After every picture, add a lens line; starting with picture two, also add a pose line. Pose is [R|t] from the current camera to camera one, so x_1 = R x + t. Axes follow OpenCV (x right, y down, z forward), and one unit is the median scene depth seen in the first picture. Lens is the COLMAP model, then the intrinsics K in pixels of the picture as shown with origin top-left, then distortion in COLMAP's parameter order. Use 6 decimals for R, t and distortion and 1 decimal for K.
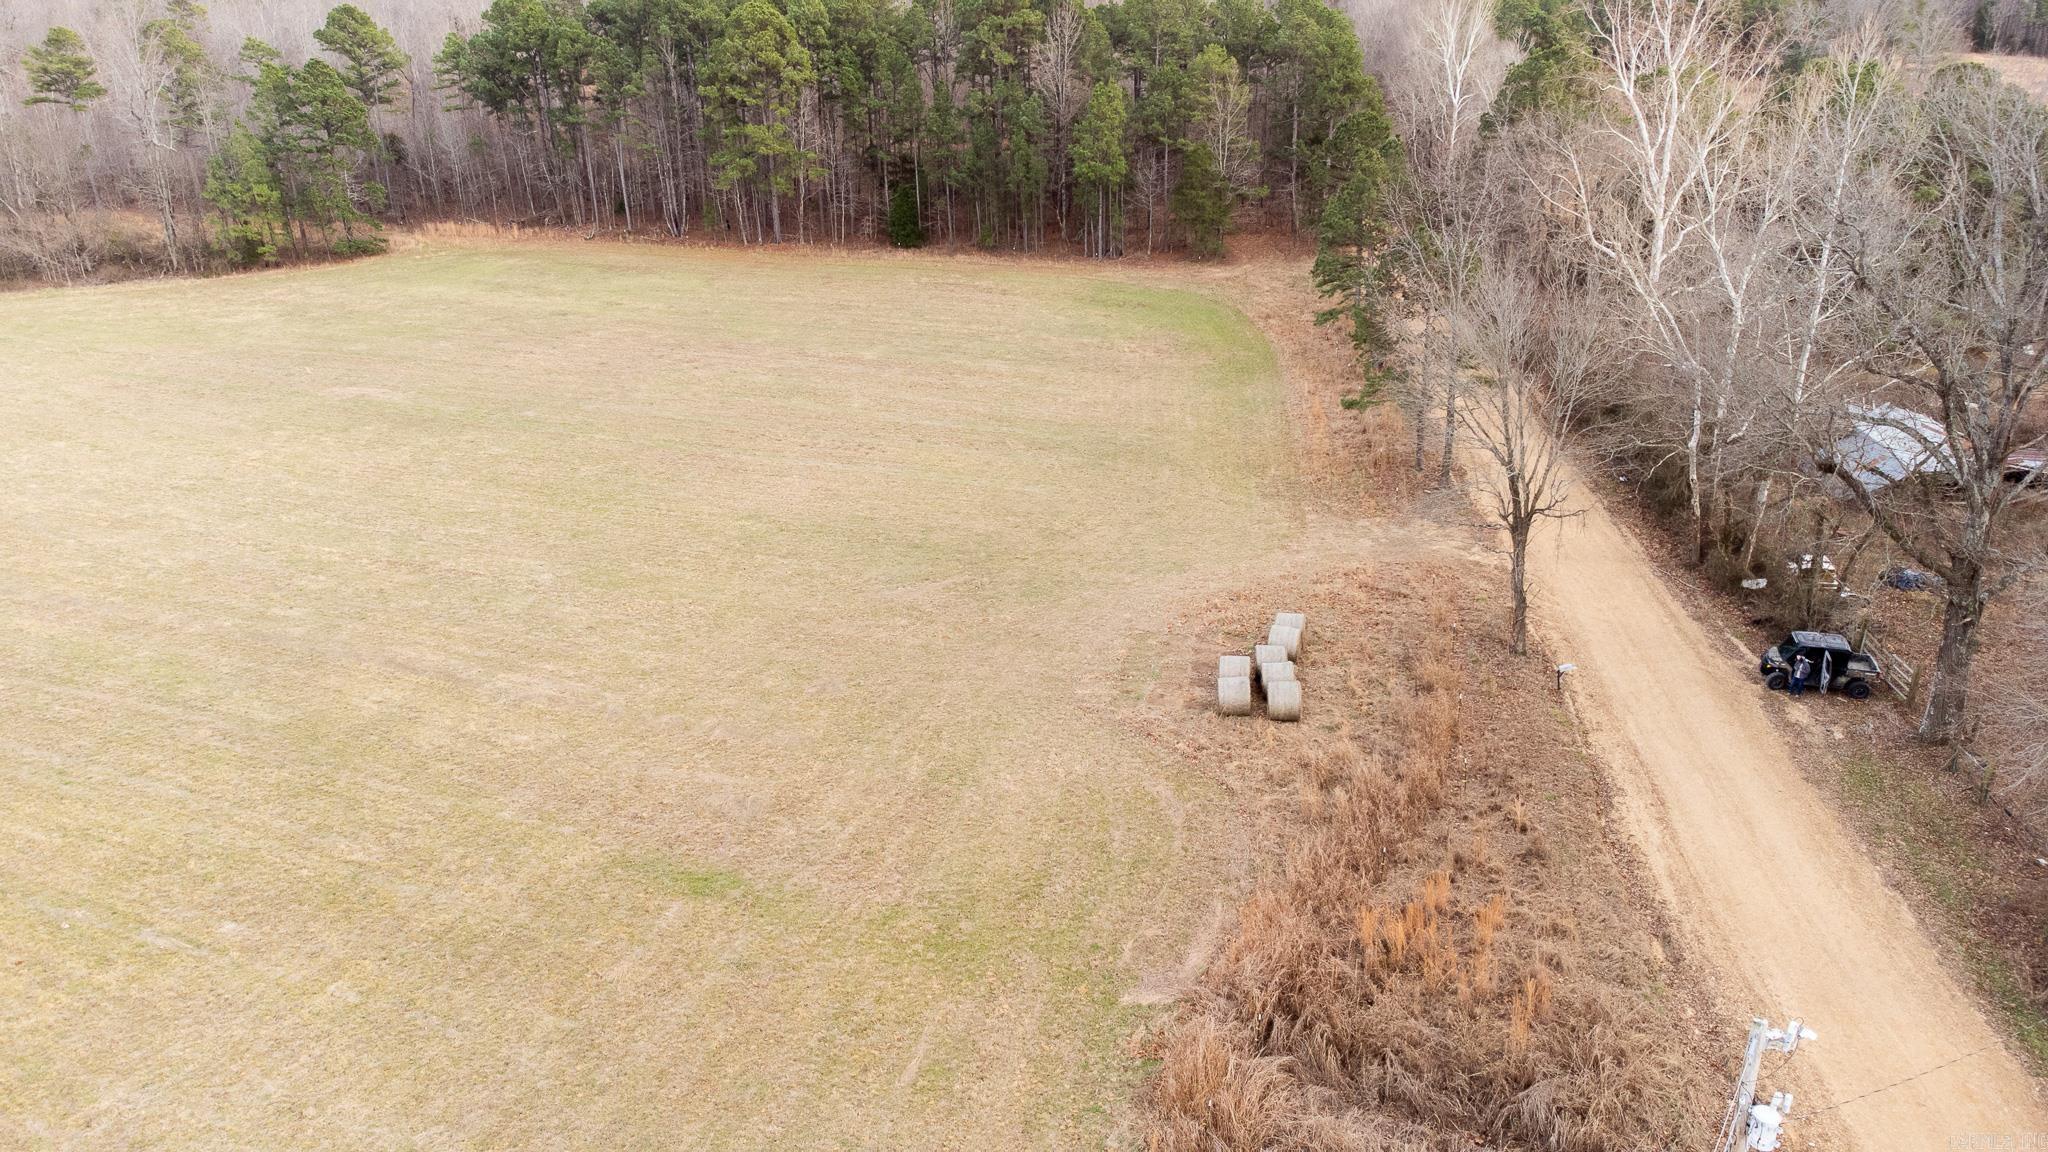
lens RADIAL K [[1549.6, 0, 1021.9], [0, 1549.6, 588.0], [0, 0, 1]] dist [0.009607, -0.014797]
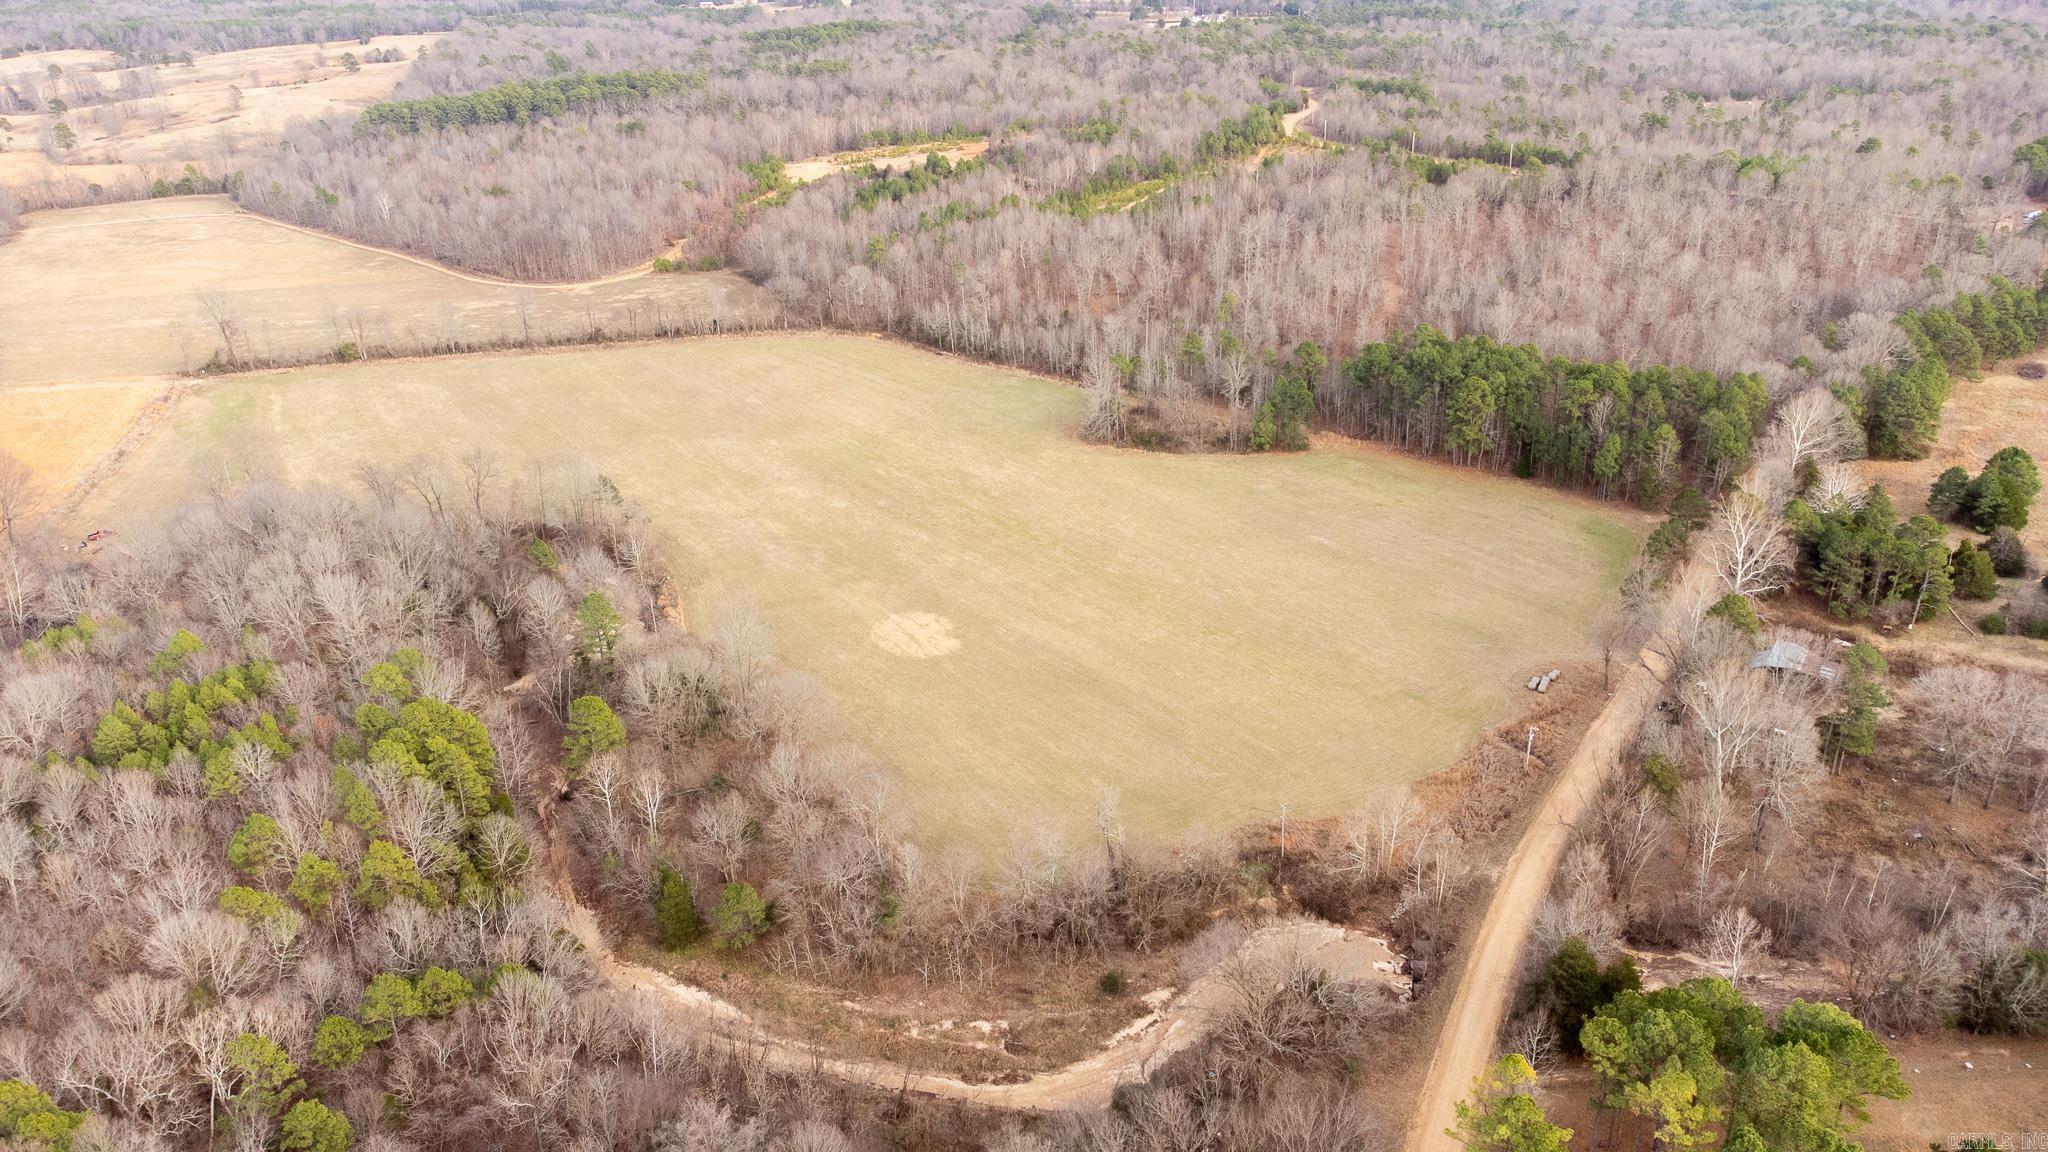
lens RADIAL K [[1549.6, 0, 1021.9], [0, 1549.6, 588.0], [0, 0, 1]] dist [0.009607, -0.014797]
pose [[0.898115, 0.180716, -0.400912, 0.292284], [-0.155475, 0.983268, 0.094927, -0.215873], [0.411359, -0.022923, 0.911185, -1.976152]]
